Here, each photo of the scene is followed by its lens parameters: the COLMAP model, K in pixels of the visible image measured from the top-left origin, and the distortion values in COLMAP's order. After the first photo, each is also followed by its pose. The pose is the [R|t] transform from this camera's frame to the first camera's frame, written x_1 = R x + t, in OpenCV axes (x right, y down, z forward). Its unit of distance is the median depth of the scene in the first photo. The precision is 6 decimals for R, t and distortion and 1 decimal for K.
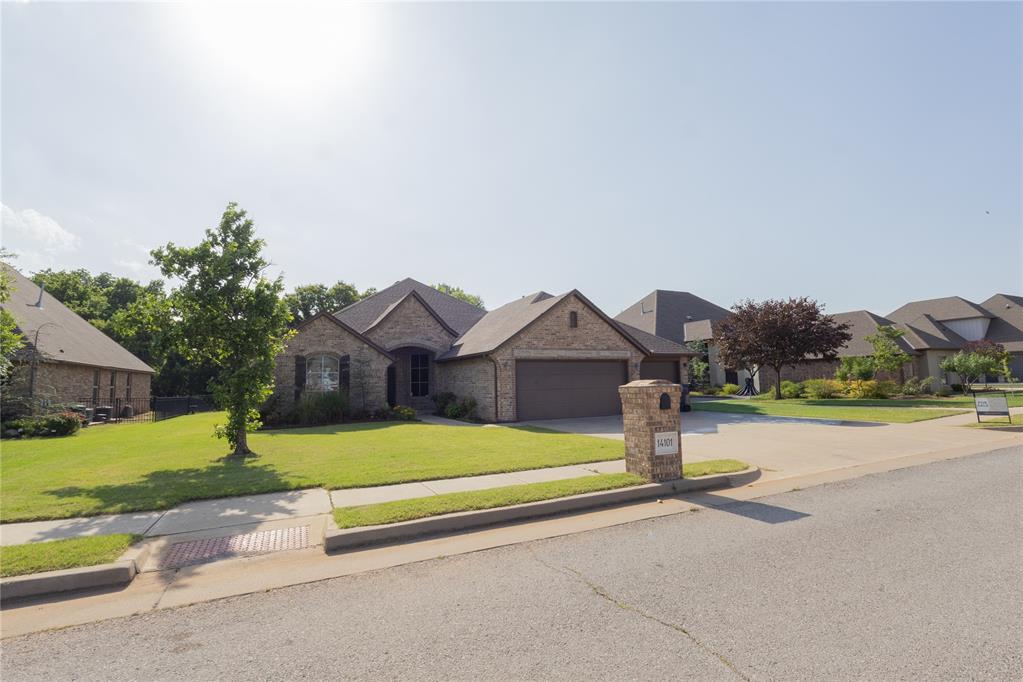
lens RADIAL K [[521.3, 0, 512.6], [0, 521.3, 340.4], [0, 0, 1]] dist [0.002853, 0.000212]
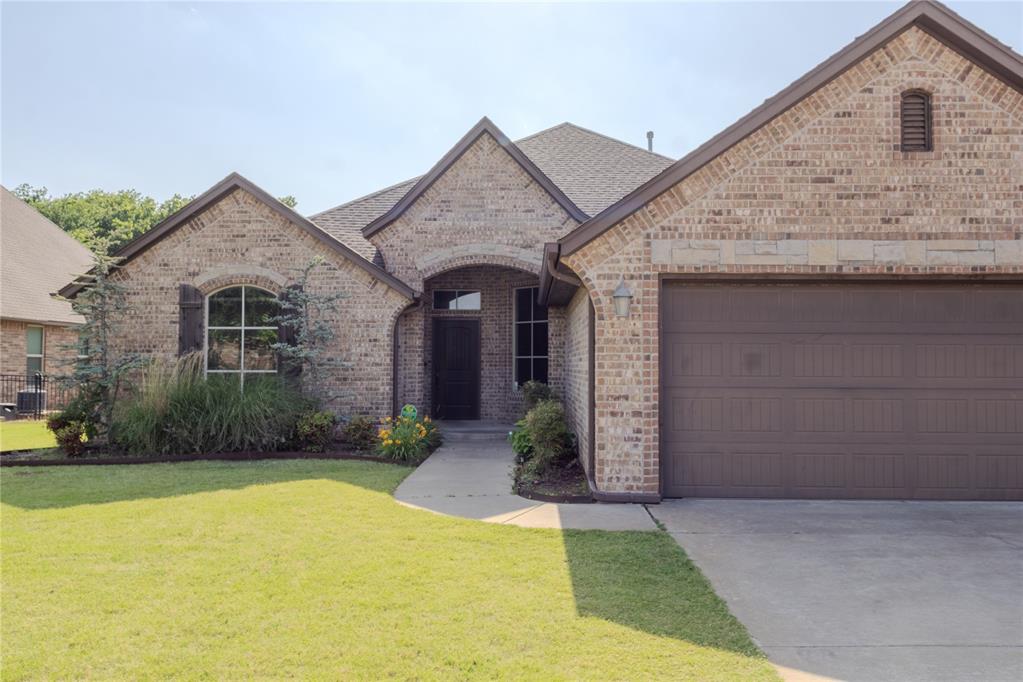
lens RADIAL K [[813.2, 0, 509.9], [0, 813.2, 341.6], [0, 0, 1]] dist [0.007442, 0.000245]
pose [[0.888004, 0.009363, -0.459740, 0.124108], [0.017524, 0.998377, 0.054181, 0.043185], [0.459501, -0.056170, 0.886399, 0.542416]]
